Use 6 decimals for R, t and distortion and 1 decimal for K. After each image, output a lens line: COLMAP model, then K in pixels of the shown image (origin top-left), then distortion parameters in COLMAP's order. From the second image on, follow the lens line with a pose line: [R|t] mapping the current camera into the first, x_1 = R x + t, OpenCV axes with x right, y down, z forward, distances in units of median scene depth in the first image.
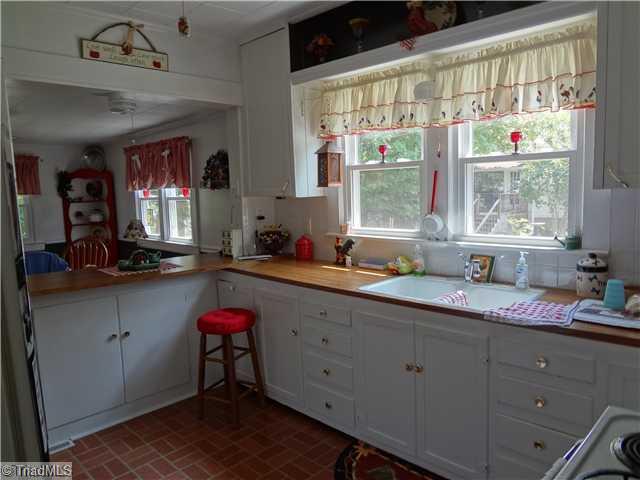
lens RADIAL K [[471.6, 0, 320.0], [0, 471.6, 240.0], [0, 0, 1]] dist [-0.055659, 0.000861]
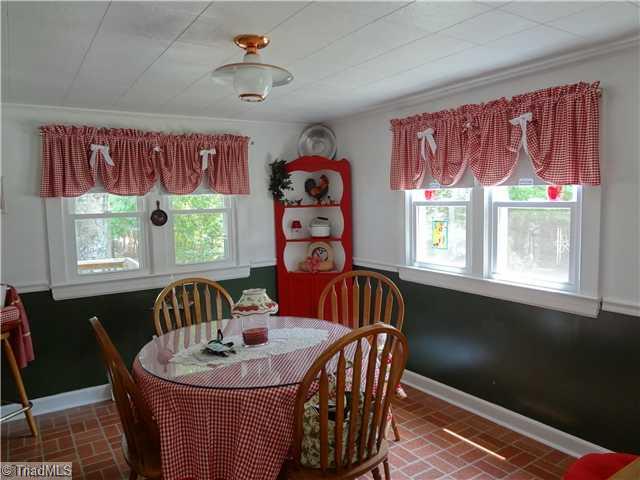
lens RADIAL K [[471.6, 0, 320.0], [0, 471.6, 240.0], [0, 0, 1]] dist [-0.055659, 0.000861]
pose [[0.979283, 0.027725, -0.200590, -0.350645], [-0.029959, 0.999518, -0.008109, -0.028658], [0.200268, 0.013950, 0.979642, 0.341012]]
